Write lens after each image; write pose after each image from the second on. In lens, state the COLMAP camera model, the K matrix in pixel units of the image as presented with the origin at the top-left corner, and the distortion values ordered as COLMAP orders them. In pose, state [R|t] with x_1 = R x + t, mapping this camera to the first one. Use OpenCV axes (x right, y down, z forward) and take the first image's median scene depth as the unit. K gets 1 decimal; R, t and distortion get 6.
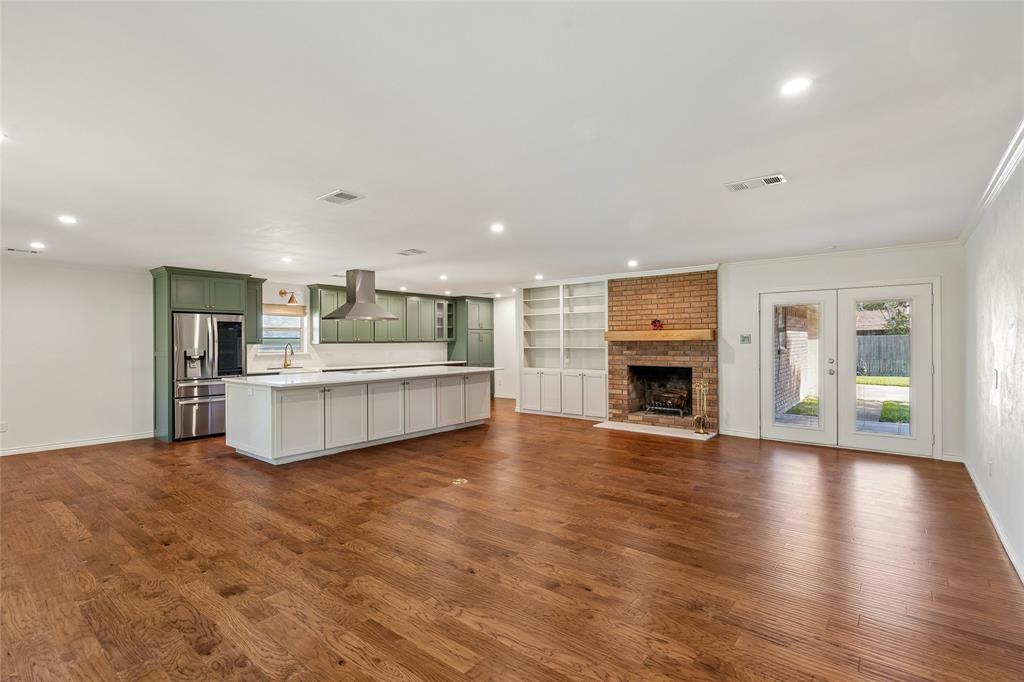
lens RADIAL K [[492.4, 0, 479.8], [0, 492.4, 340.8], [0, 0, 1]] dist [0.050261, 0.000039]
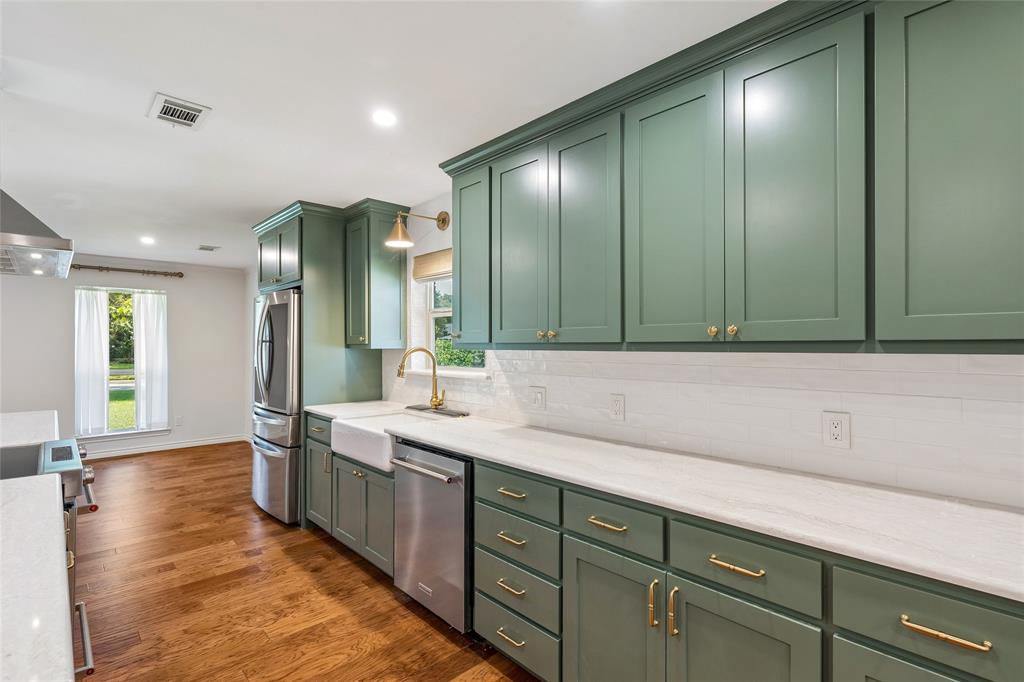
lens RADIAL K [[471.2, 0, 512.0], [0, 471.2, 341.0], [0, 0, 1]] dist [-0.002044, 0.000182]
pose [[-0.057622, 0.000515, -0.998338, -0.026415], [0.005427, 0.999985, 0.000203, 0.001087], [0.998324, -0.005406, -0.057624, 1.237585]]
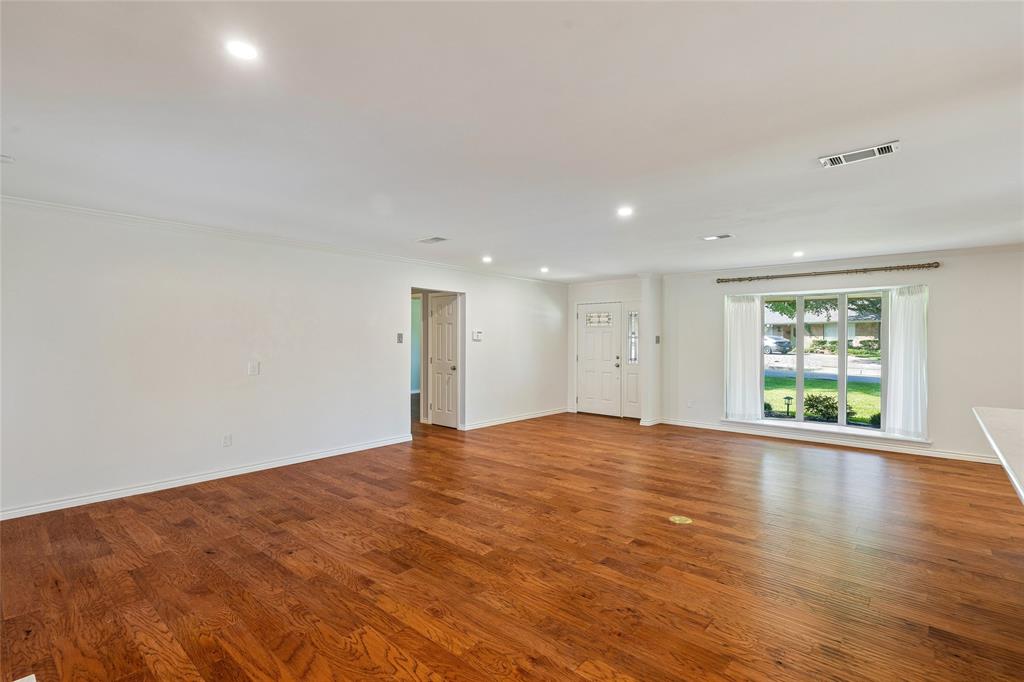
lens RADIAL K [[471.2, 0, 512.0], [0, 471.2, 341.0], [0, 0, 1]] dist [-0.002044, 0.000182]
pose [[-0.999756, 0.003840, -0.021734, 0.149503], [0.003797, 0.999991, 0.002027, -0.000126], [0.021742, 0.001944, -0.999762, 1.086028]]
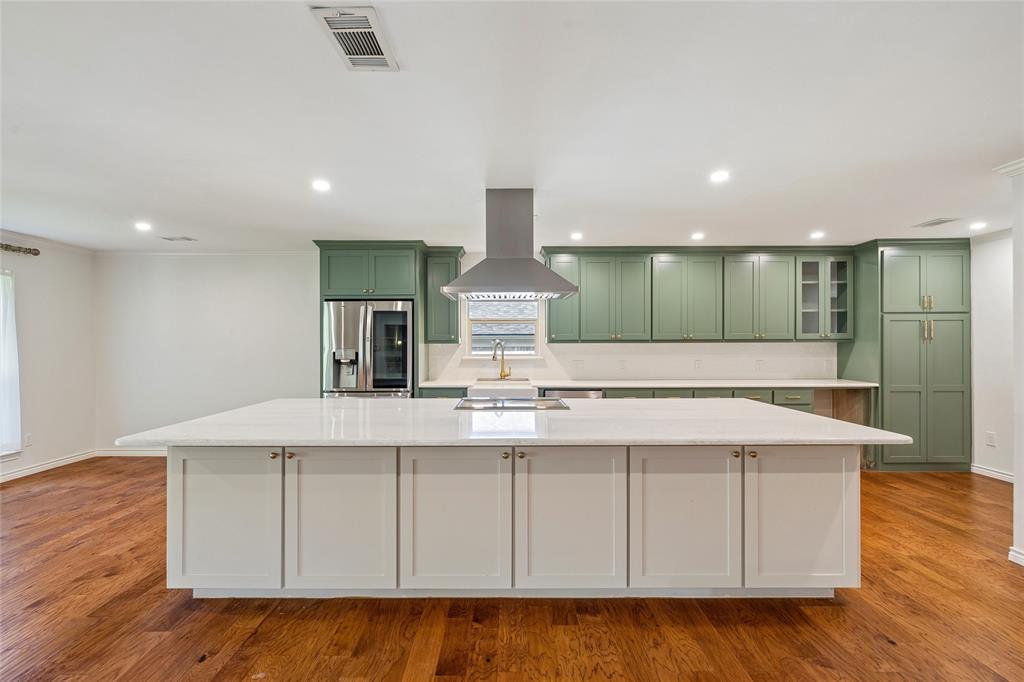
lens RADIAL K [[471.2, 0, 512.0], [0, 471.2, 341.0], [0, 0, 1]] dist [-0.002044, 0.000182]
pose [[0.669560, 0.006571, -0.742729, 0.098487], [-0.000902, 0.999967, 0.008033, -0.001804], [0.742757, -0.004709, 0.669544, 0.672471]]
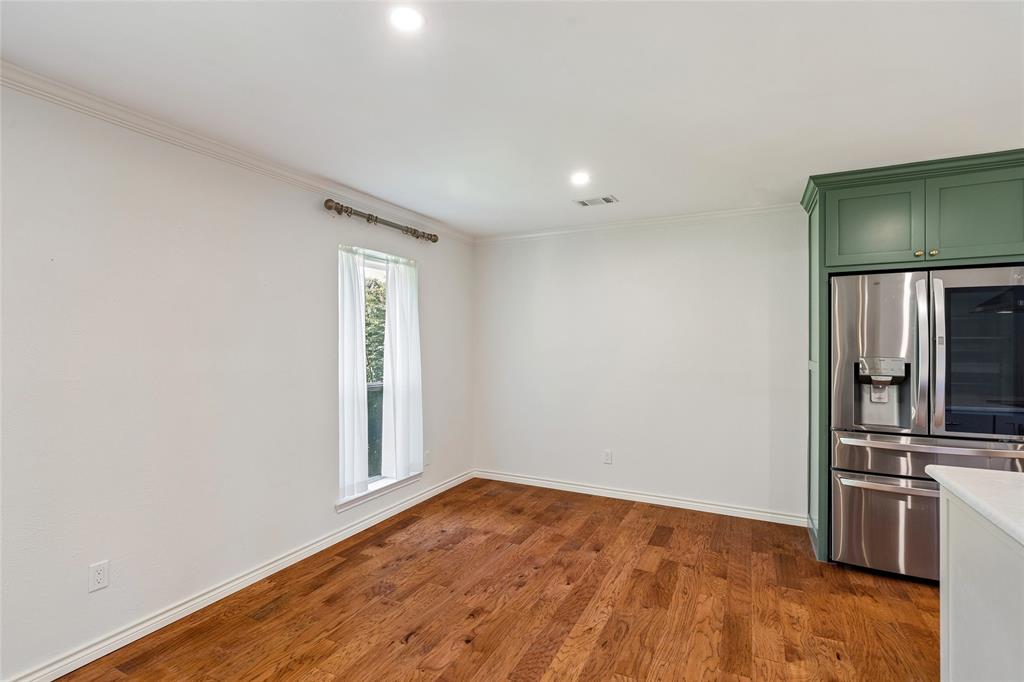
lens RADIAL K [[471.2, 0, 512.0], [0, 471.2, 341.0], [0, 0, 1]] dist [-0.002044, 0.000182]
pose [[0.268803, 0.003167, -0.963190, -0.257134], [0.000588, 0.999994, 0.003452, 0.000186], [0.963195, -0.001495, 0.268800, 0.560290]]
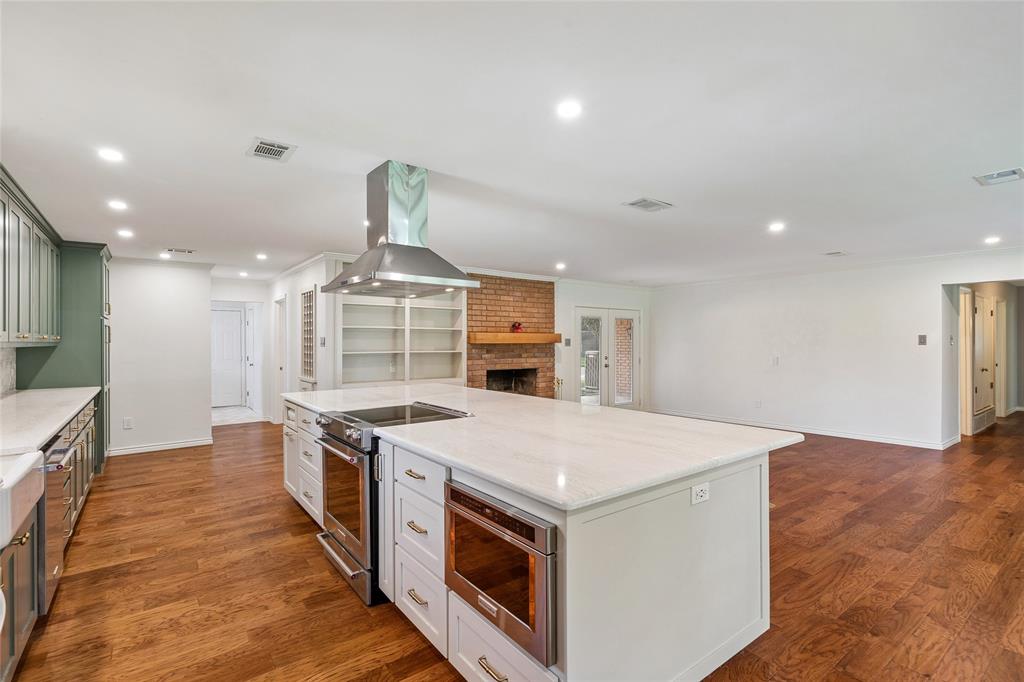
lens RADIAL K [[493.0, 0, 519.2], [0, 493.0, 344.2], [0, 0, 1]] dist [0.000992, 0.000209]
pose [[0.178869, 0.005321, 0.983858, -0.600459], [0.001284, 0.999983, -0.005641, 0.006858], [-0.983872, 0.002273, 0.178859, 0.792415]]
